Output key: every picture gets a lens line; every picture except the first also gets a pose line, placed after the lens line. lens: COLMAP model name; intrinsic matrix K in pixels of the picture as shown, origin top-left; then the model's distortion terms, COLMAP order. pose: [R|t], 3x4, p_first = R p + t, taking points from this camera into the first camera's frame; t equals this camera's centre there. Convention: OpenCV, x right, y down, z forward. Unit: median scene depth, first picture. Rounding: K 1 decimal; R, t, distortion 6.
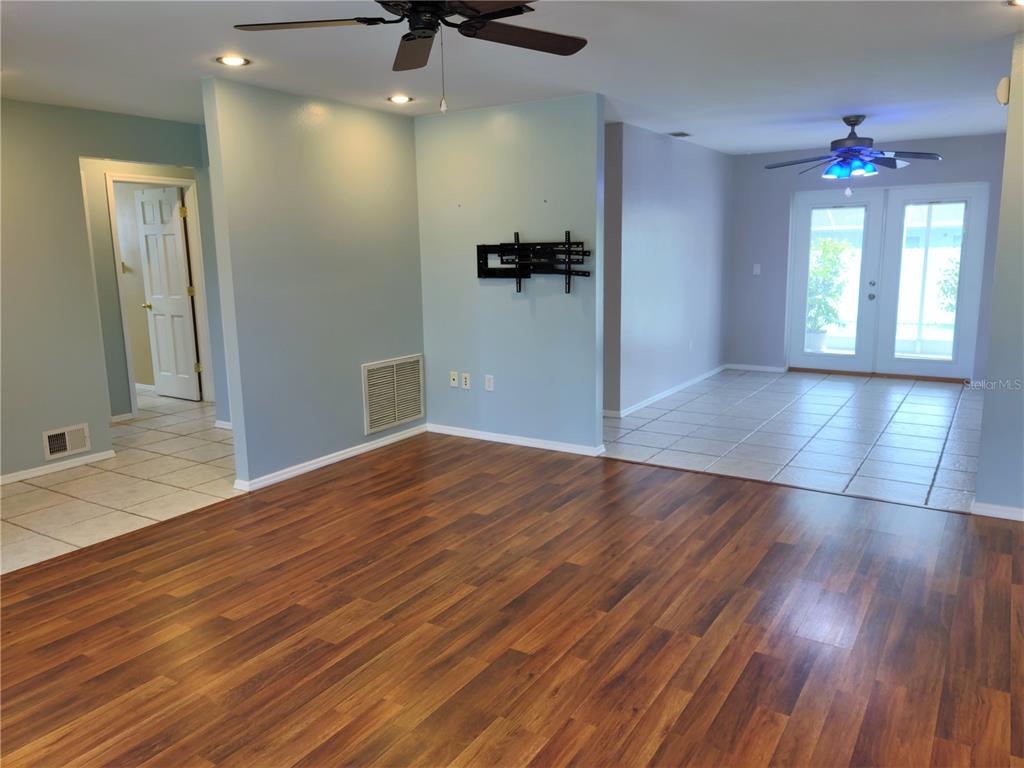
lens RADIAL K [[751.2, 0, 518.5], [0, 751.2, 376.6], [0, 0, 1]] dist [0.072401, -0.060379]
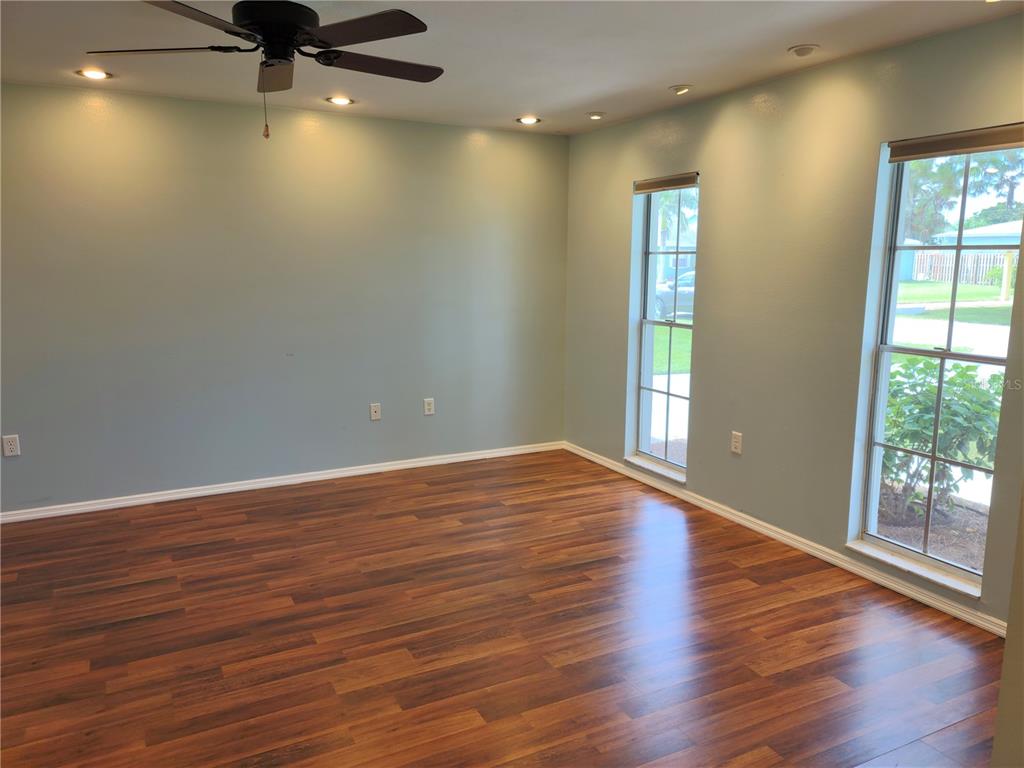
lens RADIAL K [[748.6, 0, 505.8], [0, 748.6, 382.7], [0, 0, 1]] dist [0.064244, -0.030334]
pose [[-0.861027, -0.068867, 0.503875, -0.459905], [0.098236, 0.949607, 0.297652, -0.154921], [-0.498982, 0.305785, -0.810872, 0.892756]]
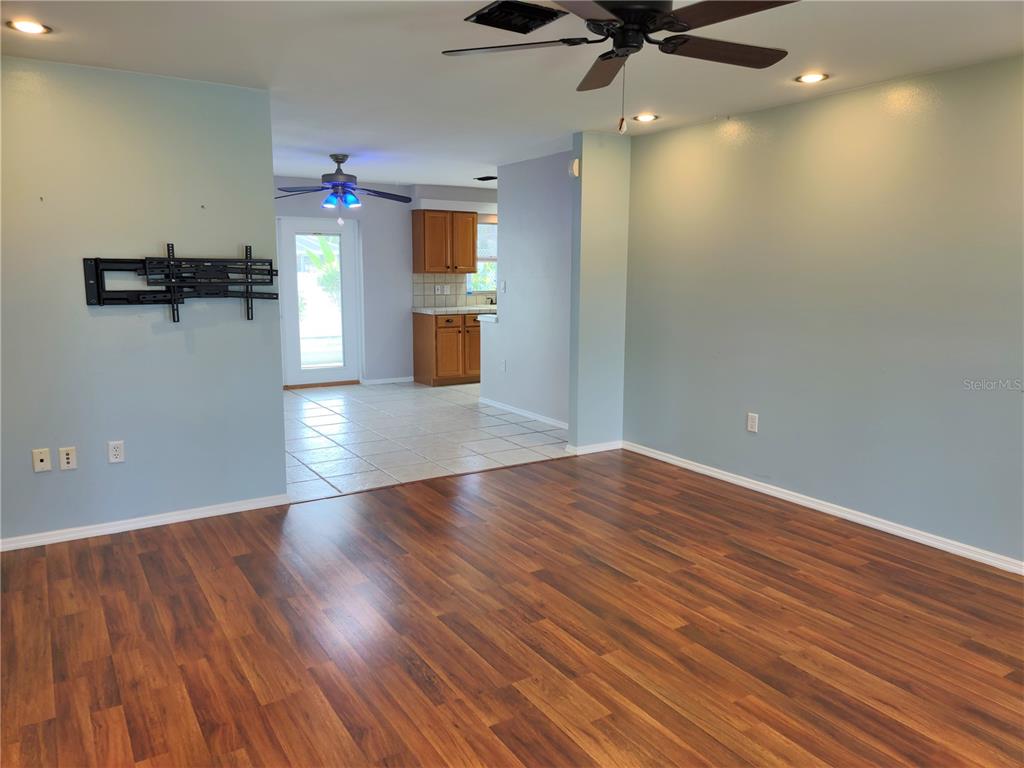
lens RADIAL K [[742.3, 0, 516.2], [0, 742.3, 381.5], [0, 0, 1]] dist [0.063257, -0.030697]
pose [[0.425001, -0.121654, 0.896981, -0.549348], [0.142848, 0.987525, 0.066251, -0.054047], [-0.893850, 0.099975, 0.437077, 0.365958]]
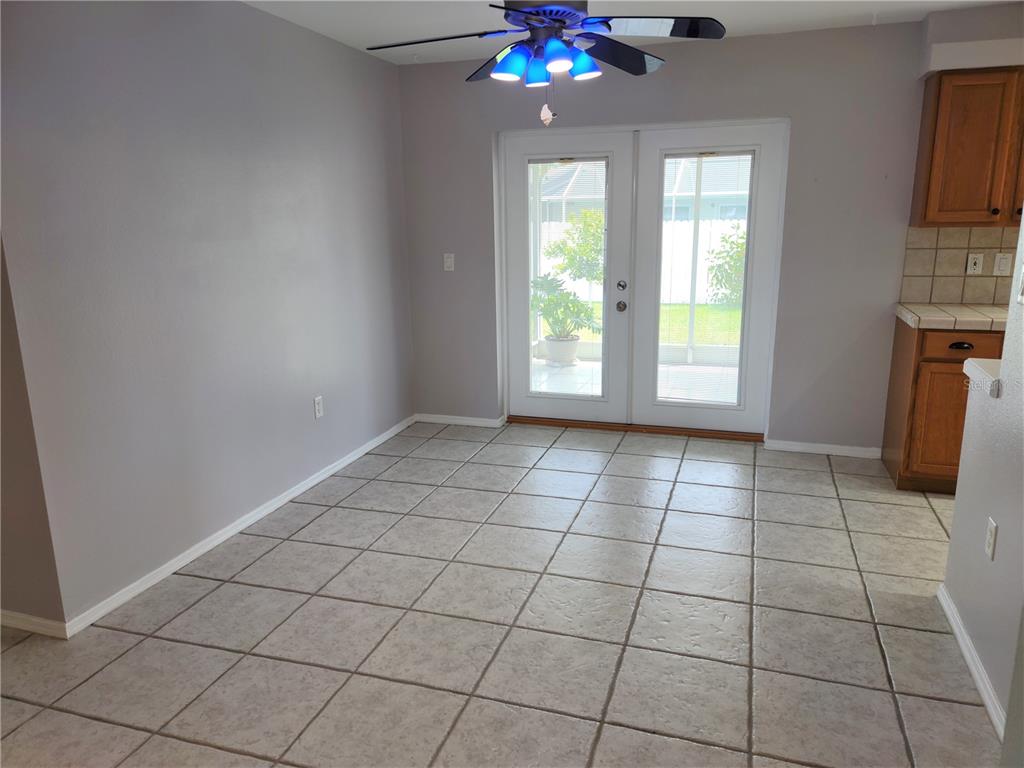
lens RADIAL K [[742.3, 0, 516.2], [0, 742.3, 381.5], [0, 0, 1]] dist [0.063257, -0.030697]
pose [[0.967652, -0.054719, 0.246284, 0.345319], [0.042177, 0.997544, 0.055918, -0.123615], [-0.248739, -0.043722, 0.967583, 0.650227]]
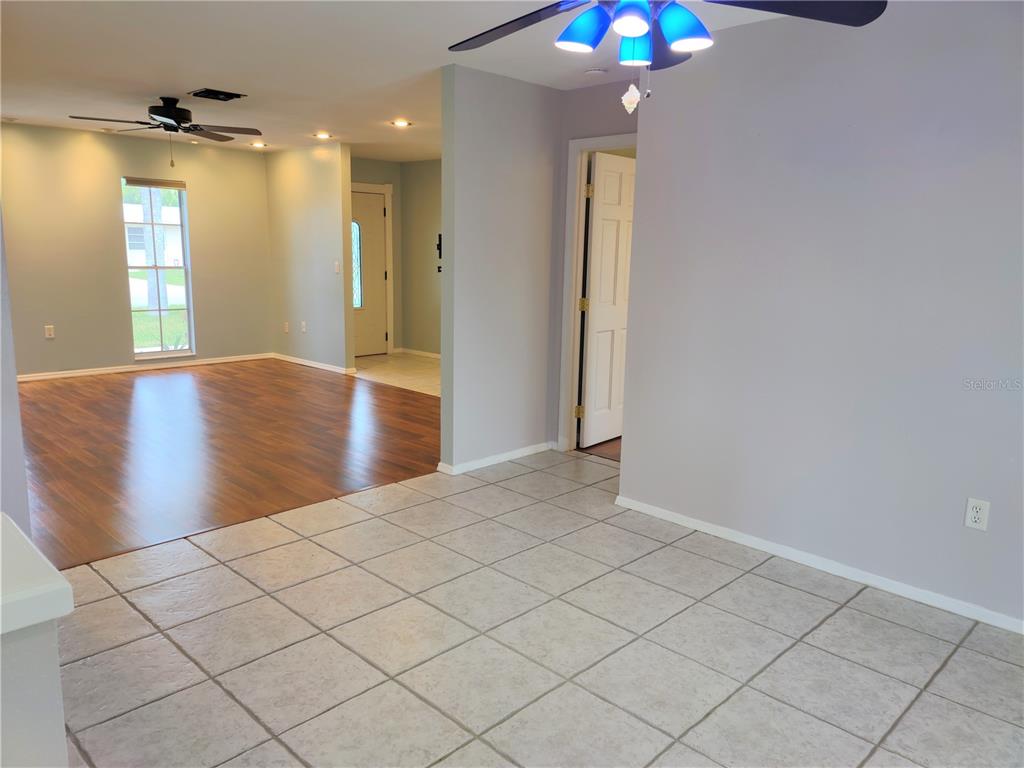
lens RADIAL K [[757.9, 0, 514.6], [0, 757.9, 371.3], [0, 0, 1]] dist [0.059522, -0.049417]
pose [[-0.211730, 0.173392, -0.961824, 0.935823], [-0.185349, 0.959152, 0.213712, -0.220700], [0.959592, 0.223523, -0.170943, 1.213233]]
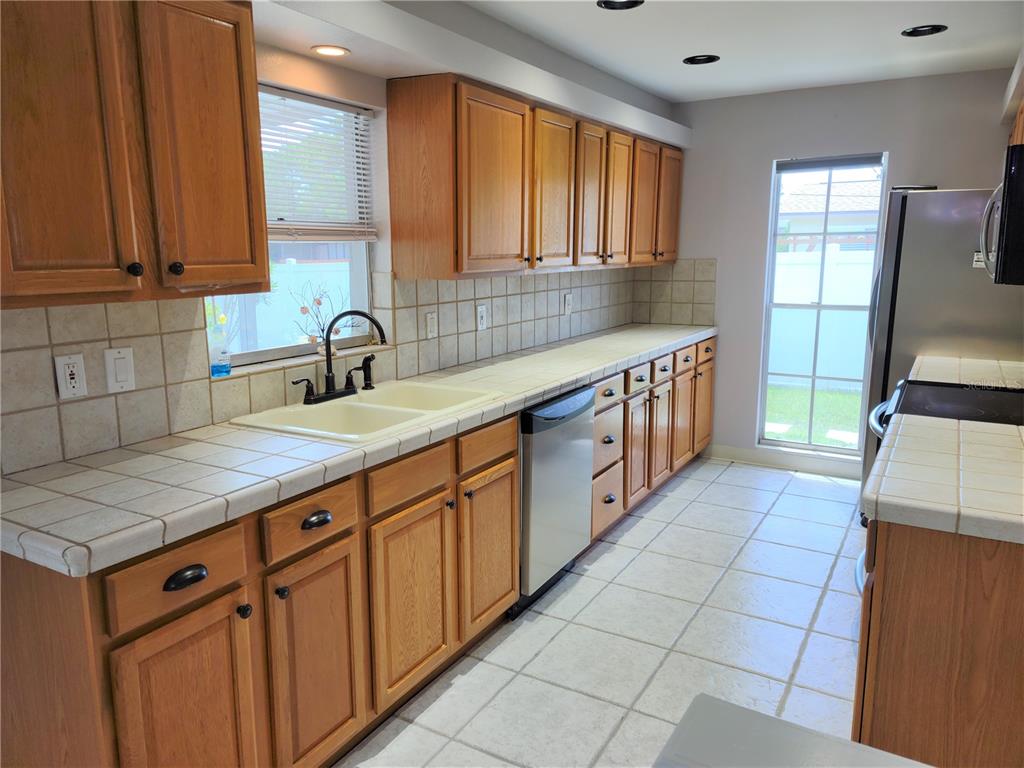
lens RADIAL K [[748.6, 0, 505.8], [0, 748.6, 382.7], [0, 0, 1]] dist [0.064244, -0.030334]
pose [[-0.030608, -0.164455, 0.985910, 0.627133], [0.173531, 0.970518, 0.167275, -0.203809], [-0.984353, 0.176206, -0.001168, 1.086411]]
